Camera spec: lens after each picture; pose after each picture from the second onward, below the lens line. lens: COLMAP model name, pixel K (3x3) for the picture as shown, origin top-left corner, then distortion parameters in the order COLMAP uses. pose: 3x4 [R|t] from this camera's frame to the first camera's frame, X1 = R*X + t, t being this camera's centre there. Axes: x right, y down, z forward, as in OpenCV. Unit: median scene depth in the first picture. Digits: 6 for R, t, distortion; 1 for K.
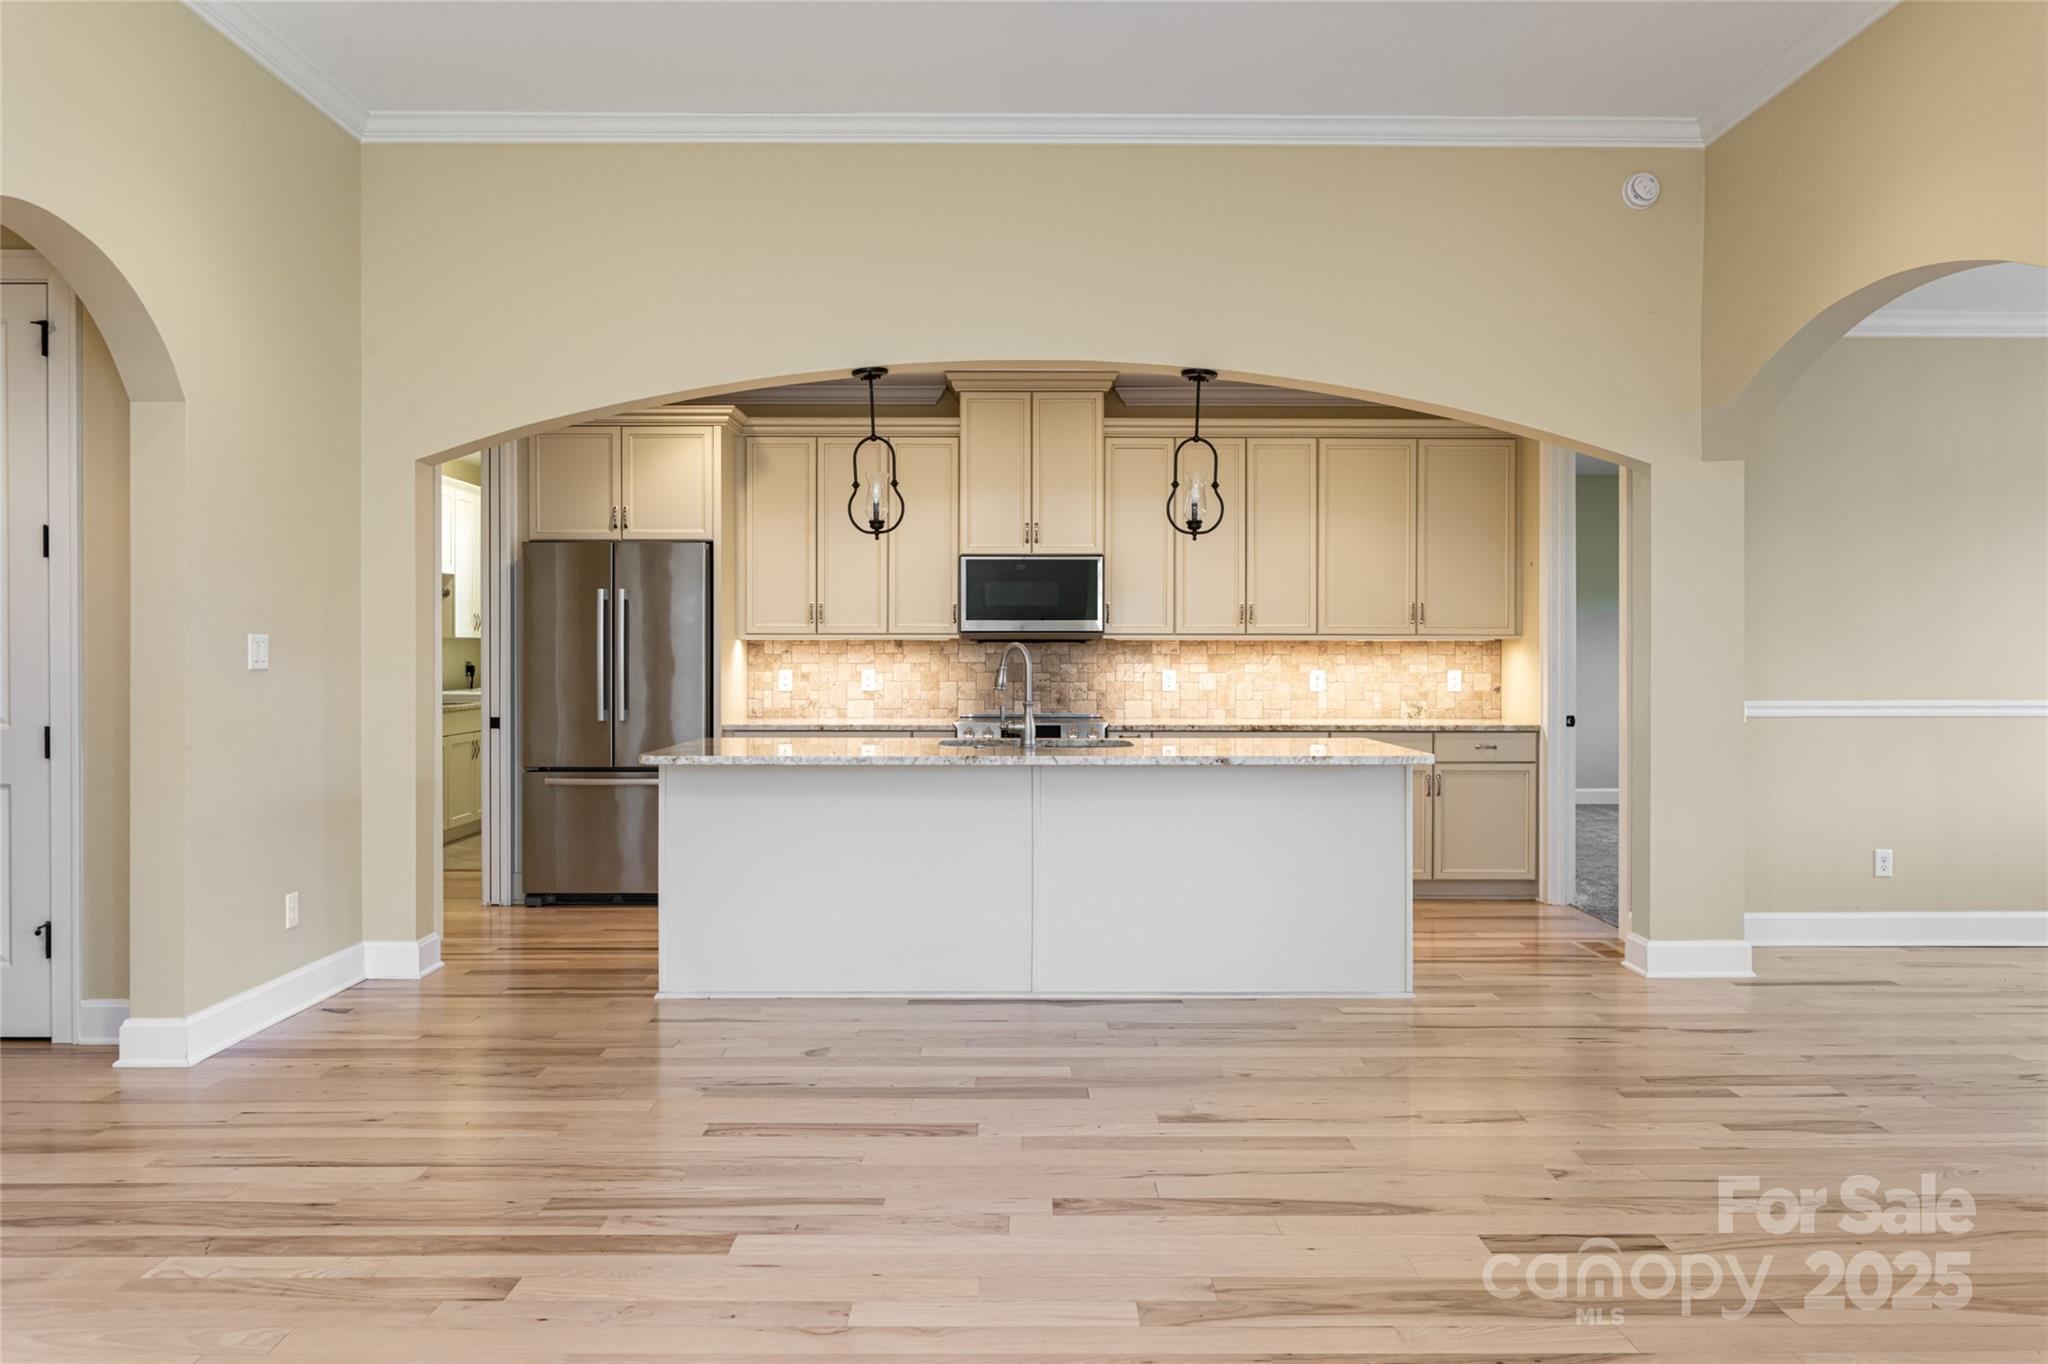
lens RADIAL K [[1395.8, 0, 1017.7], [0, 1395.8, 673.6], [0, 0, 1]] dist [-0.001176, 0.001289]
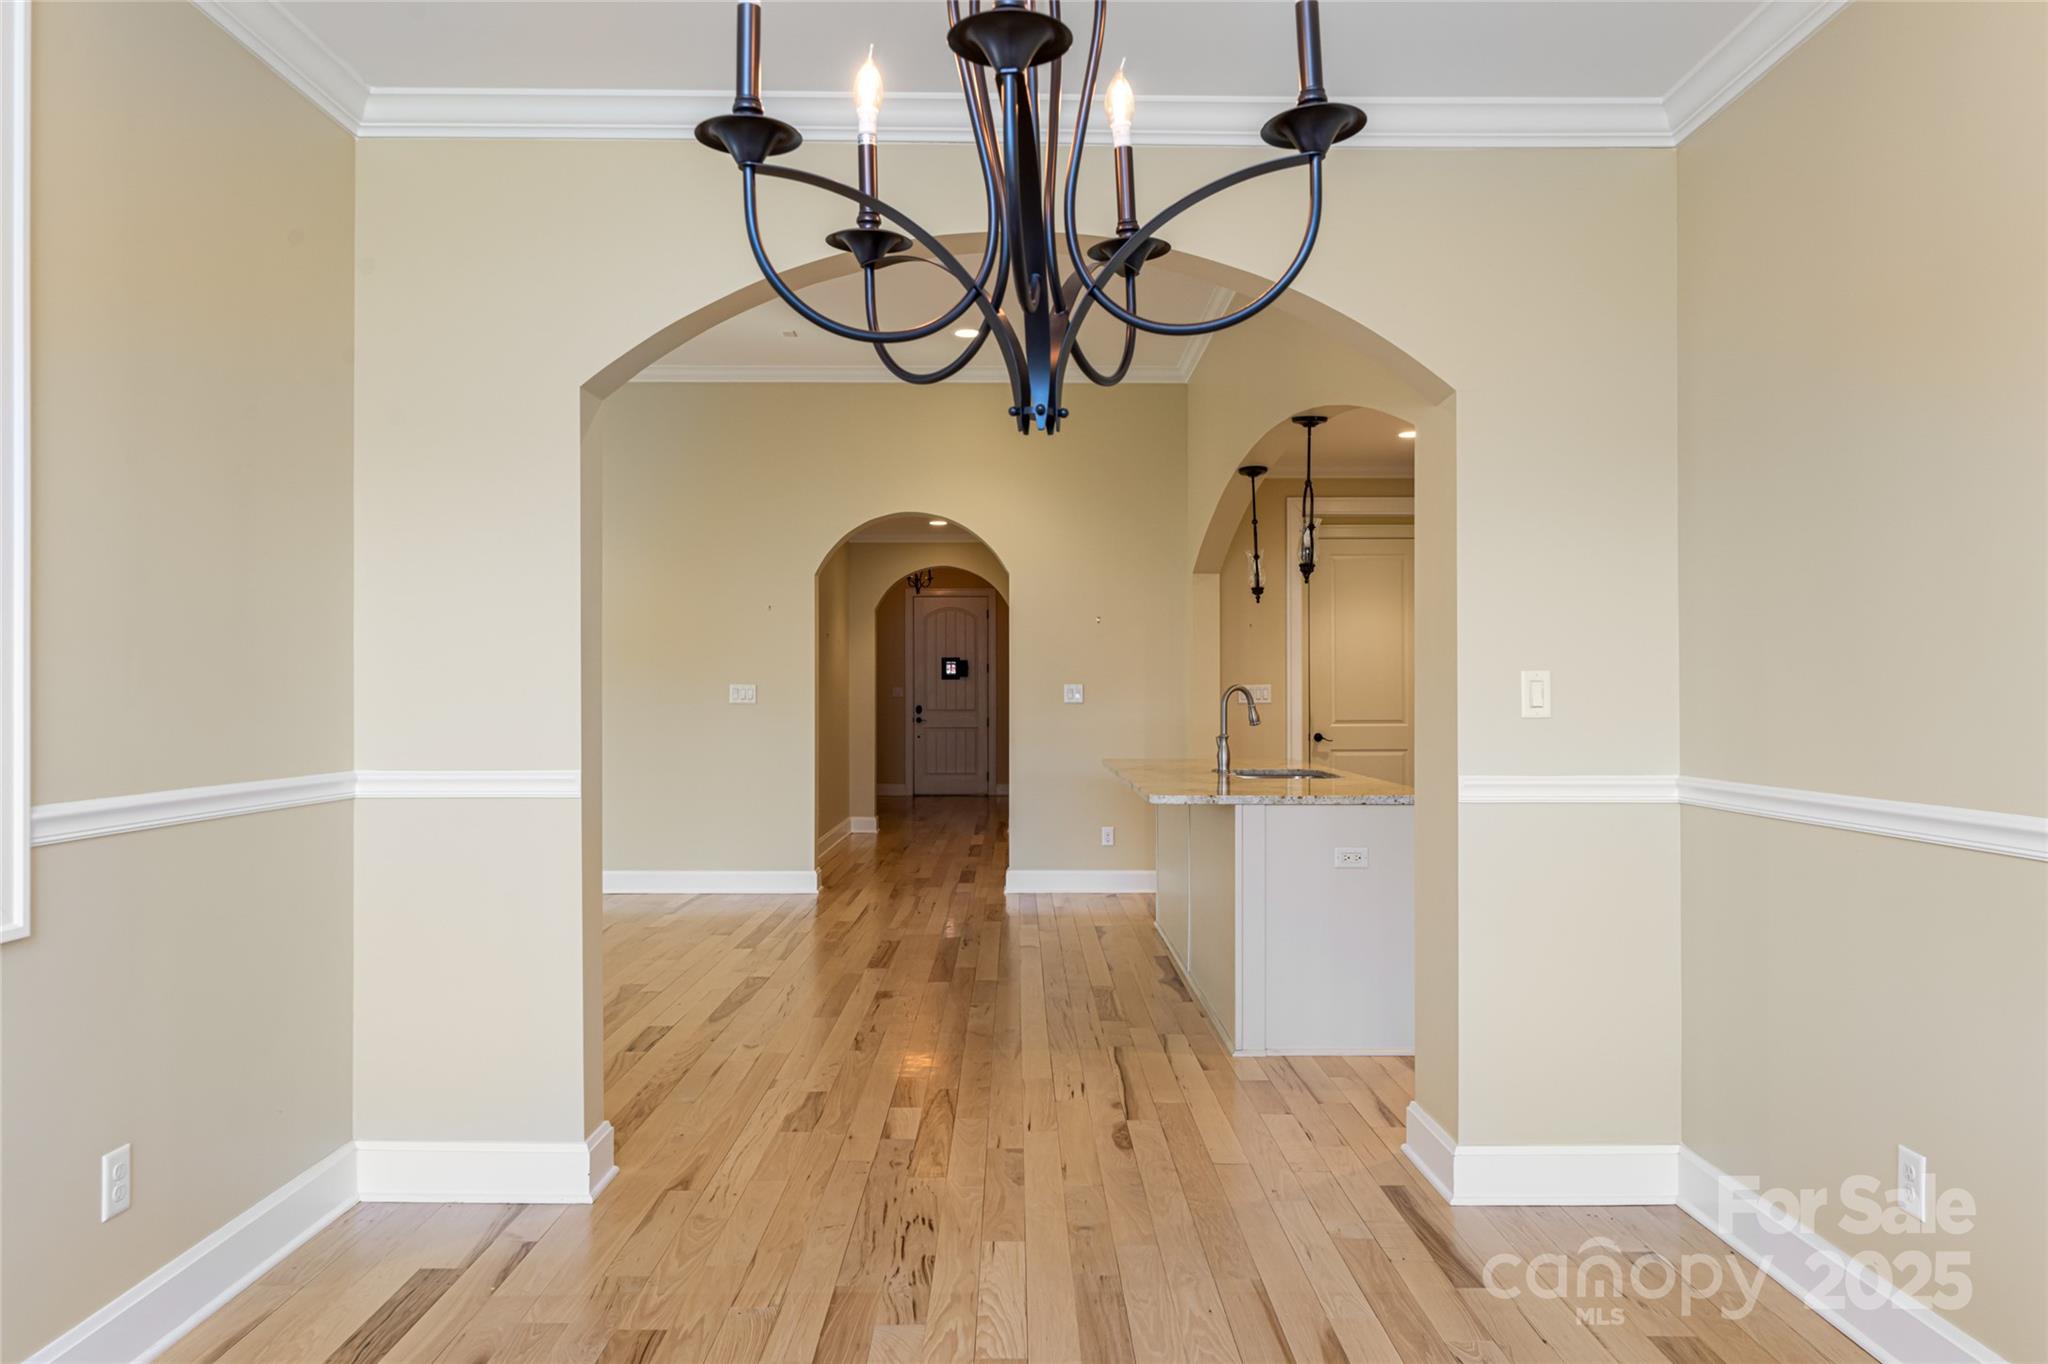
lens RADIAL K [[1395.8, 0, 1027.7], [0, 1395.8, 695.4], [0, 0, 1]] dist [-0.001176, 0.001289]
pose [[0.009417, 0.002832, -0.999952, 1.621985], [-0.015009, 0.999884, 0.002691, -0.019798], [0.999843, 0.014983, 0.009458, 1.107671]]
